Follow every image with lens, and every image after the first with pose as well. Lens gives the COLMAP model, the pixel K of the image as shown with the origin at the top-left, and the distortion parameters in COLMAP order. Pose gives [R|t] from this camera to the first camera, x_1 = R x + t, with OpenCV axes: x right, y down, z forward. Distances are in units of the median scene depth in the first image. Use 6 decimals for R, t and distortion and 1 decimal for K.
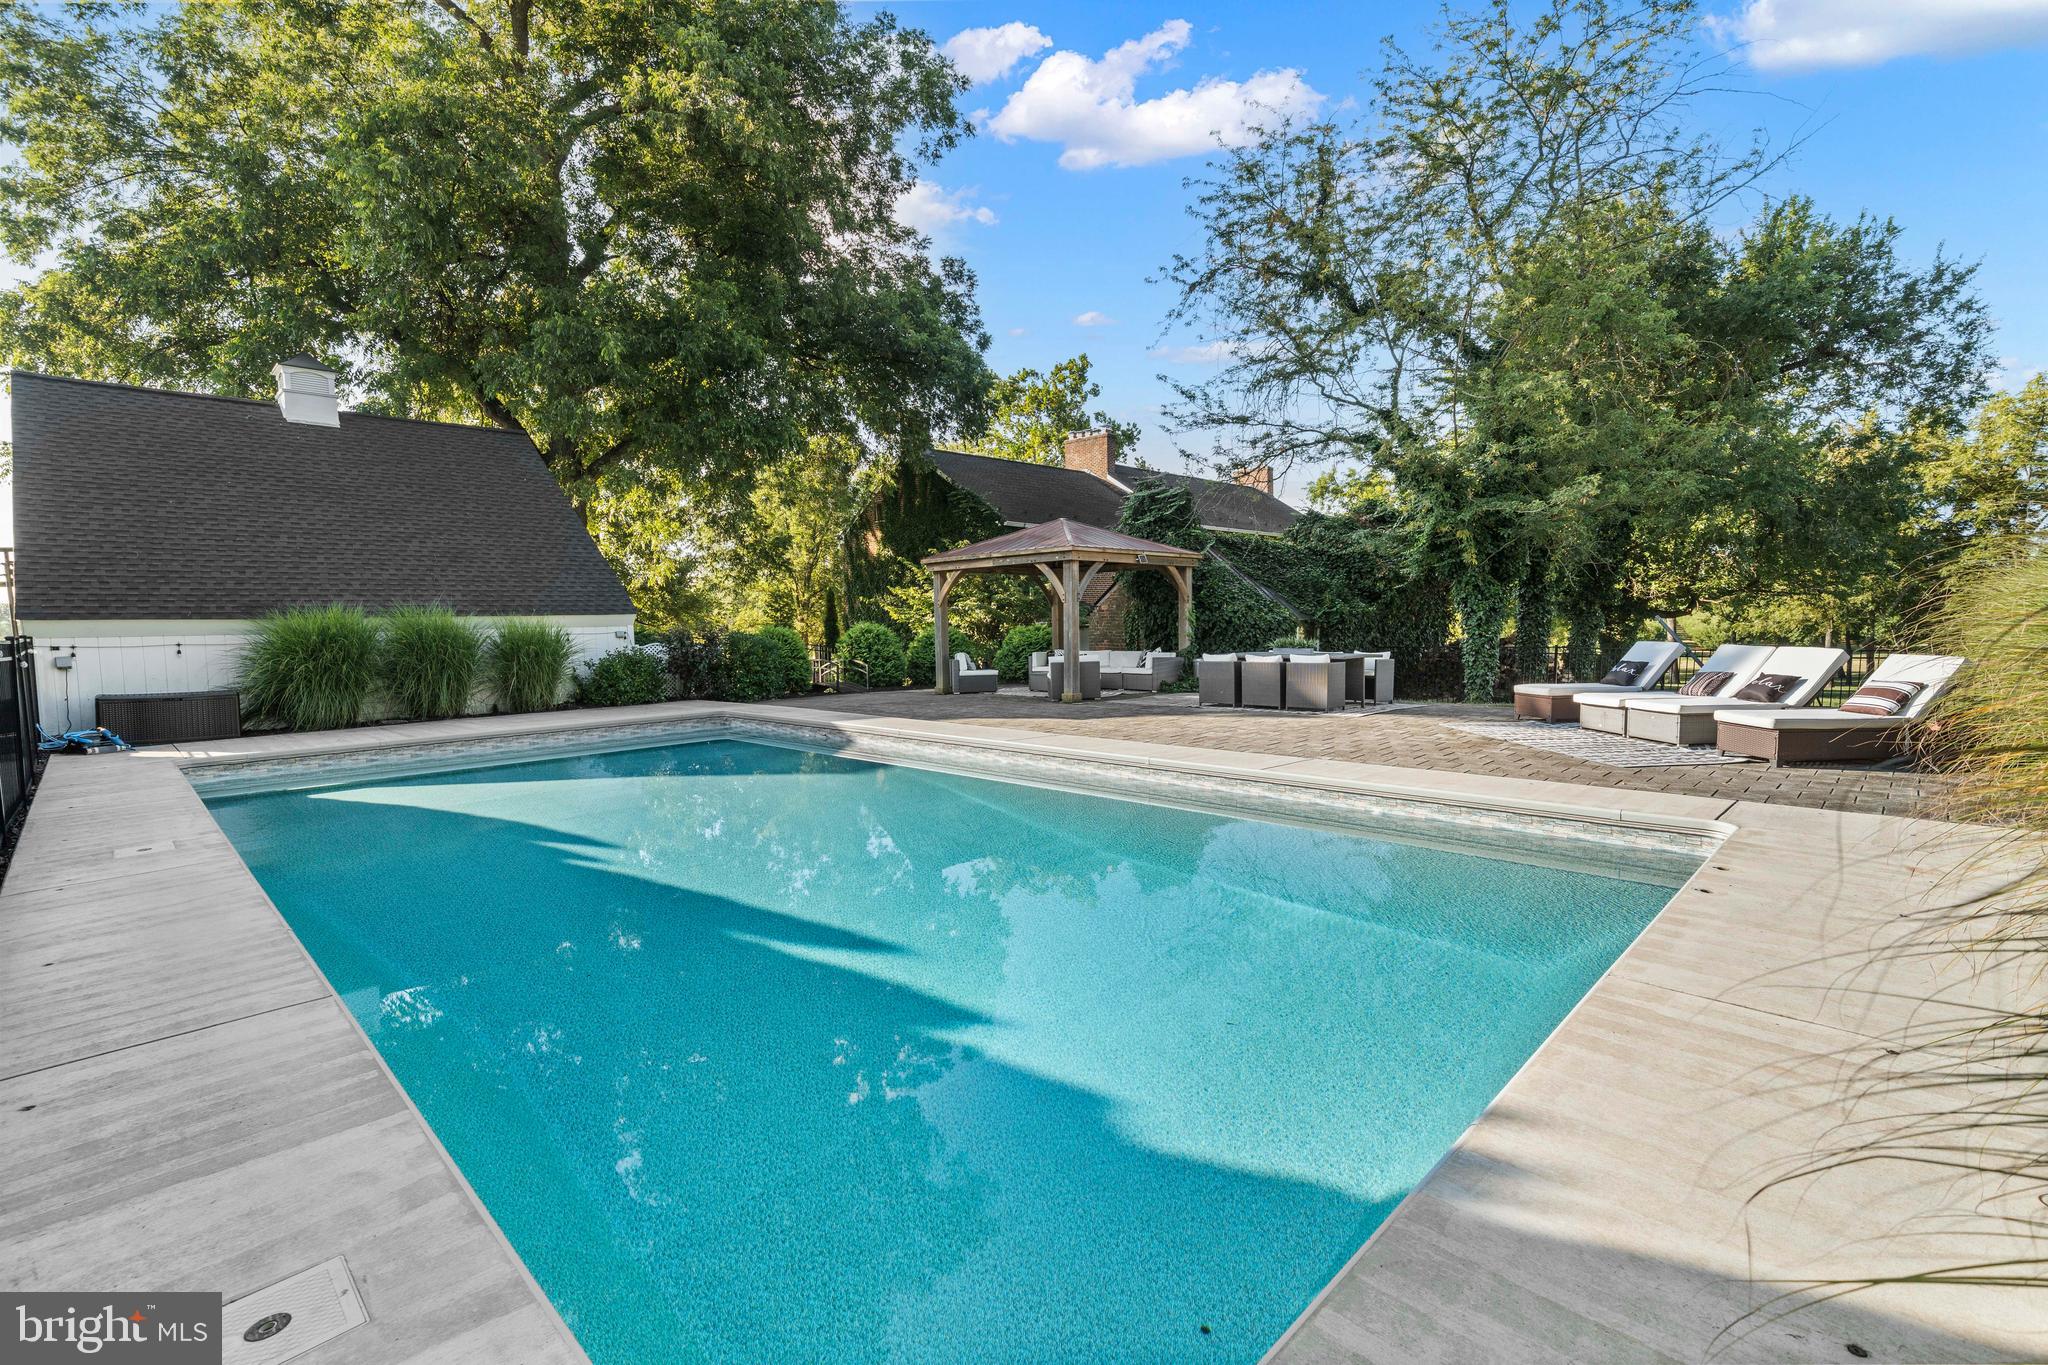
lens RADIAL K [[926.6, 0, 1024.0], [0, 926.6, 682.5], [0, 0, 1]] dist [0.001195, 0.000316]
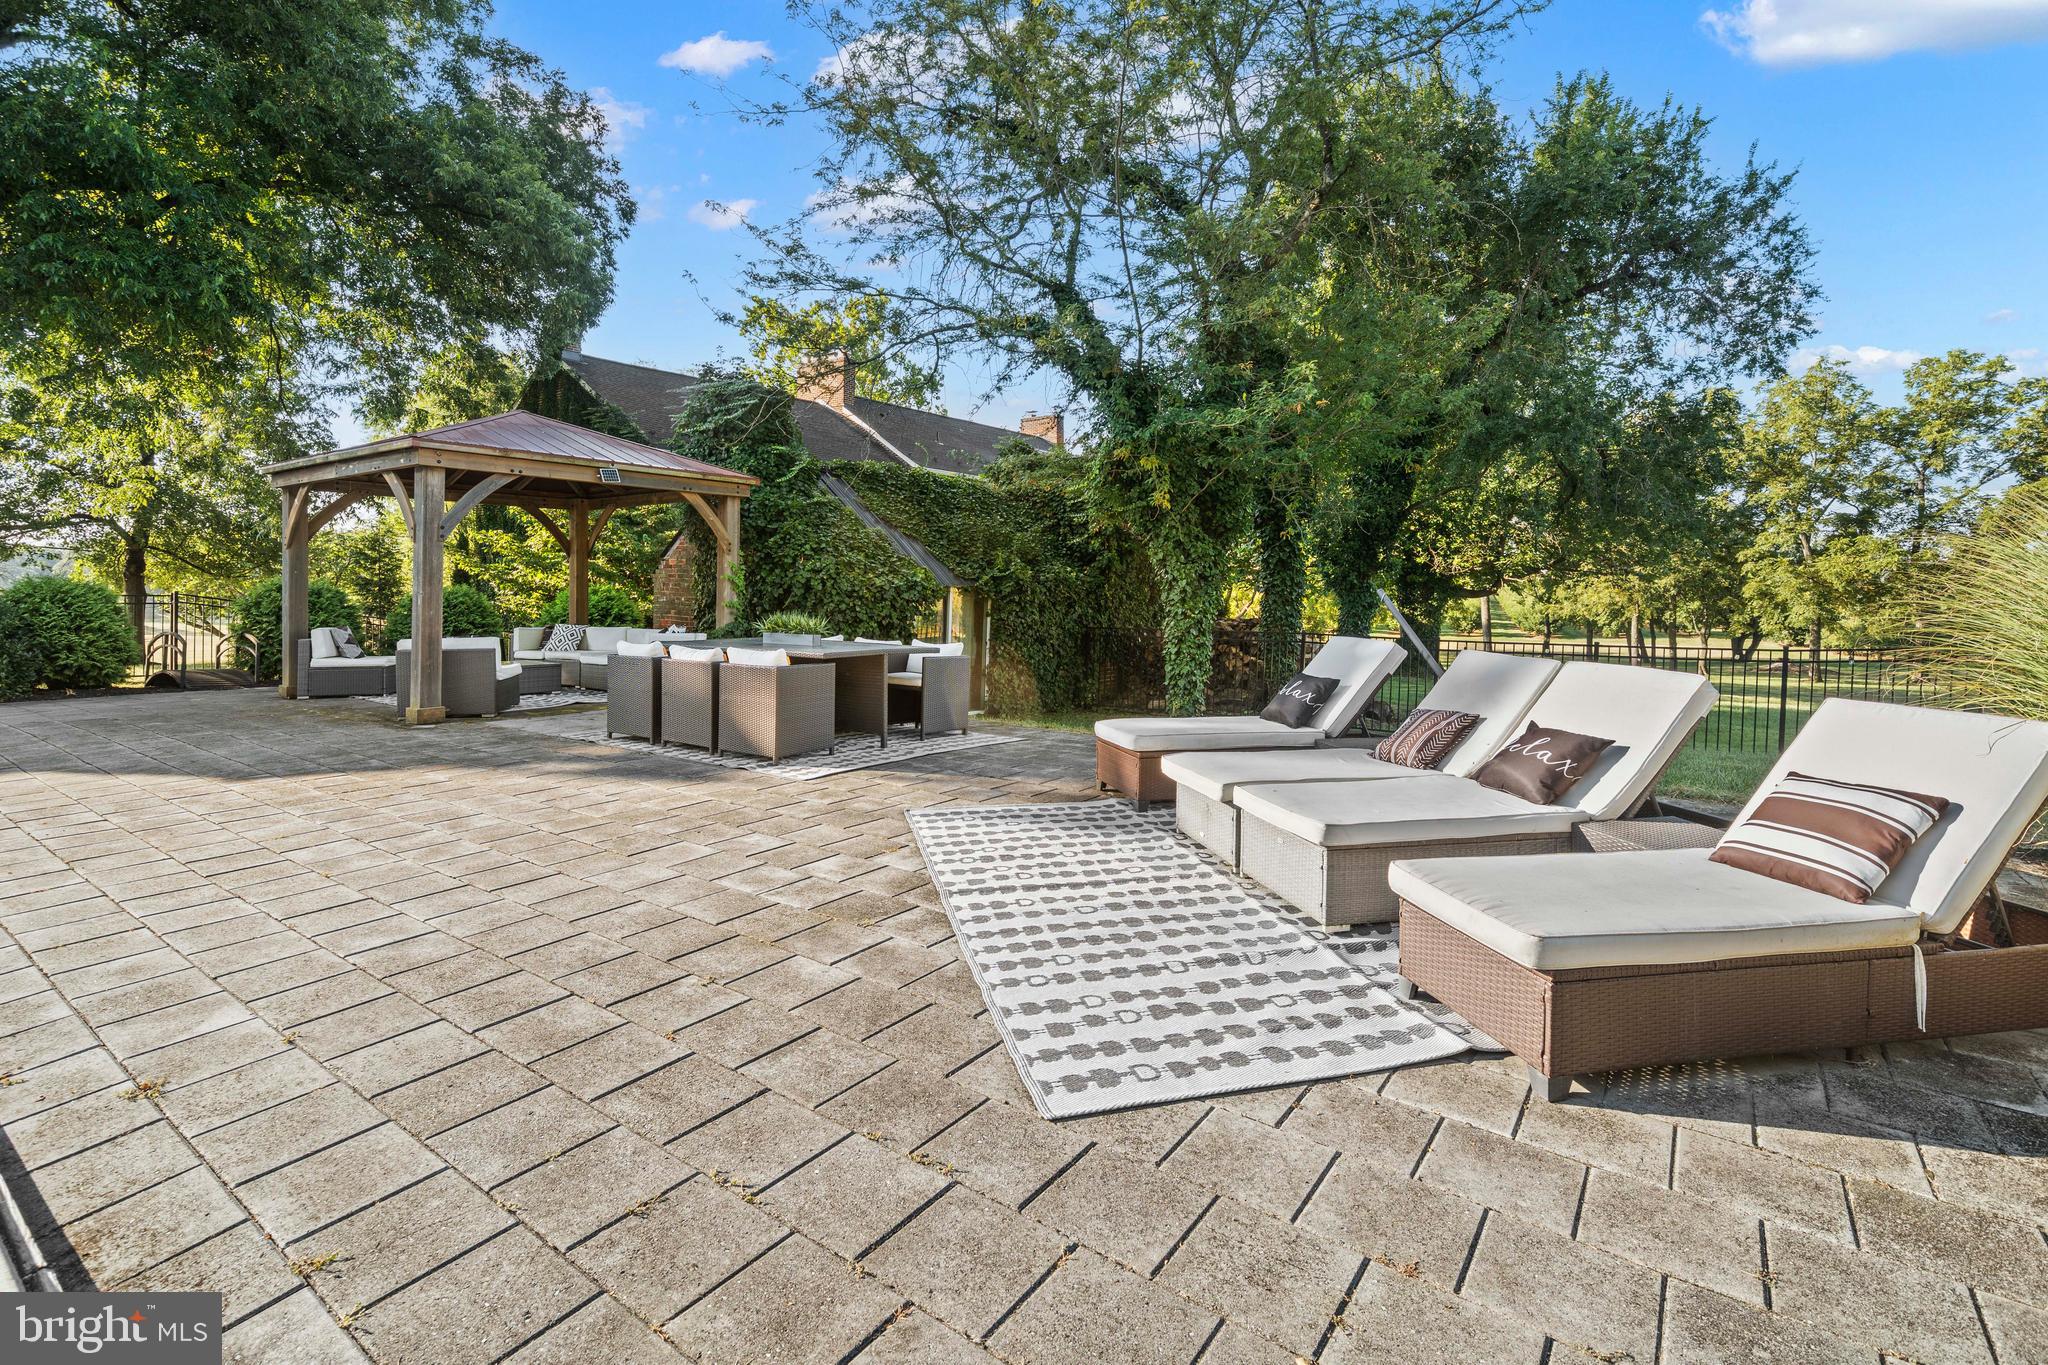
lens RADIAL K [[961.5, 0, 1025.2], [0, 961.5, 600.0], [0, 0, 1]] dist [0.001197, 0.000126]
pose [[0.988282, 0.022335, 0.150993, 0.230307], [-0.014117, 0.998371, -0.055281, -0.018334], [-0.151982, 0.052502, 0.986988, 0.275622]]
